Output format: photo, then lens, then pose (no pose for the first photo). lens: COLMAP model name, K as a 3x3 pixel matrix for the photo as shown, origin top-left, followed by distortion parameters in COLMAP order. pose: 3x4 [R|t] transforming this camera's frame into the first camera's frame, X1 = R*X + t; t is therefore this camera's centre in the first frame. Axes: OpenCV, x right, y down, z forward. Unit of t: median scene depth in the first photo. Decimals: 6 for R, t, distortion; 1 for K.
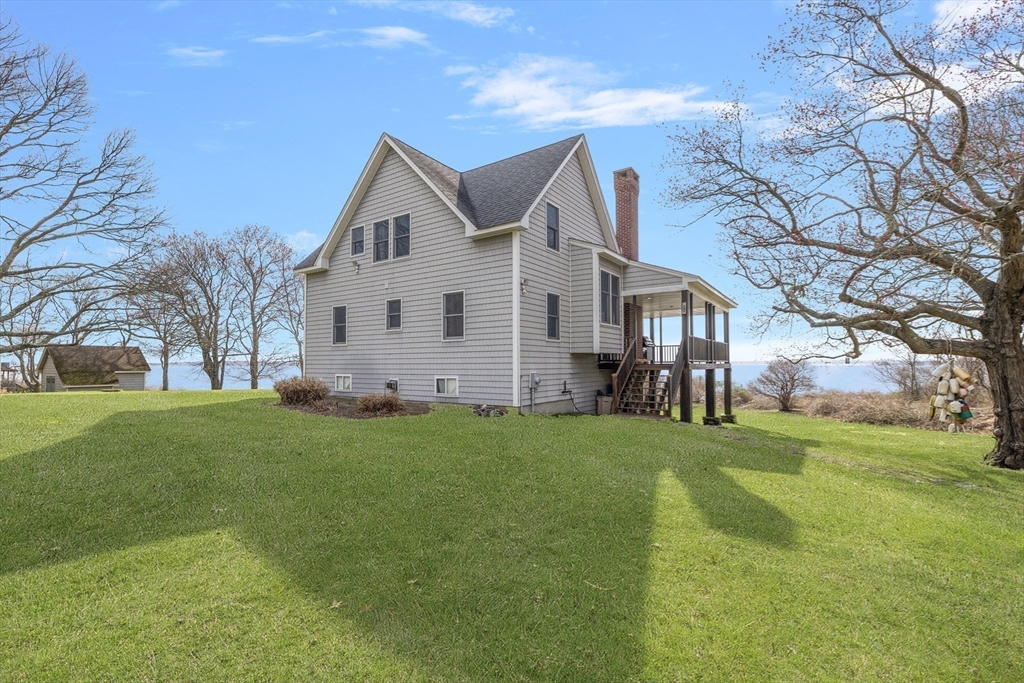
lens RADIAL K [[443.2, 0, 511.3], [0, 443.2, 351.7], [0, 0, 1]] dist [0.000687, 0.000104]
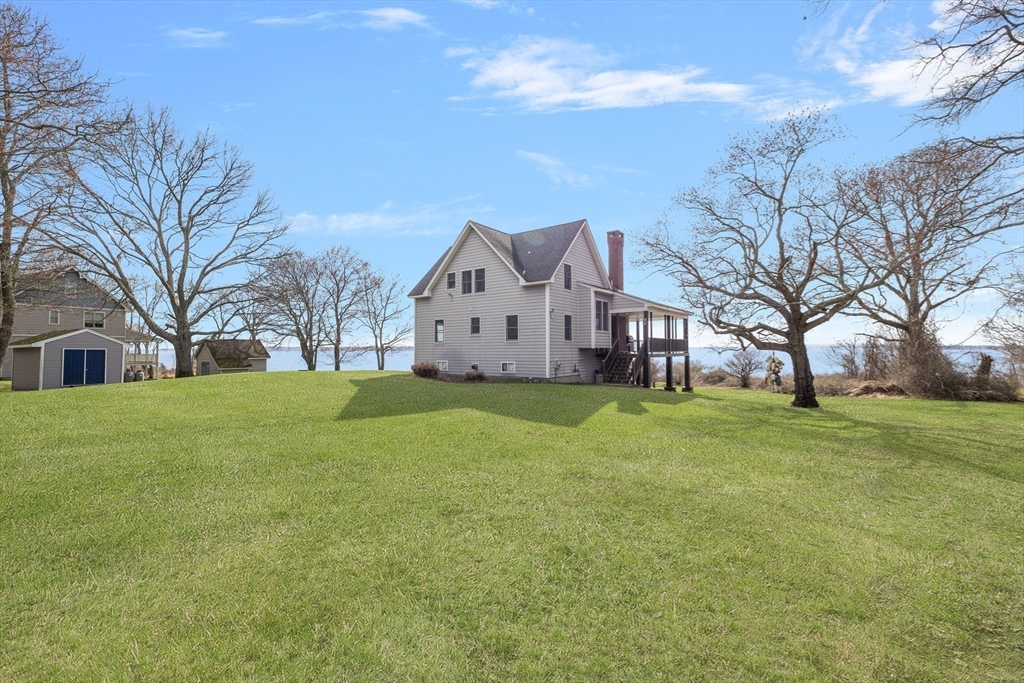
lens RADIAL K [[443.2, 0, 511.3], [0, 443.2, 351.7], [0, 0, 1]] dist [0.000687, 0.000104]
pose [[0.998926, -0.002043, -0.046294, -0.045421], [0.003627, 0.999410, 0.034157, -0.041867], [0.046197, -0.034288, 0.998344, -0.714537]]
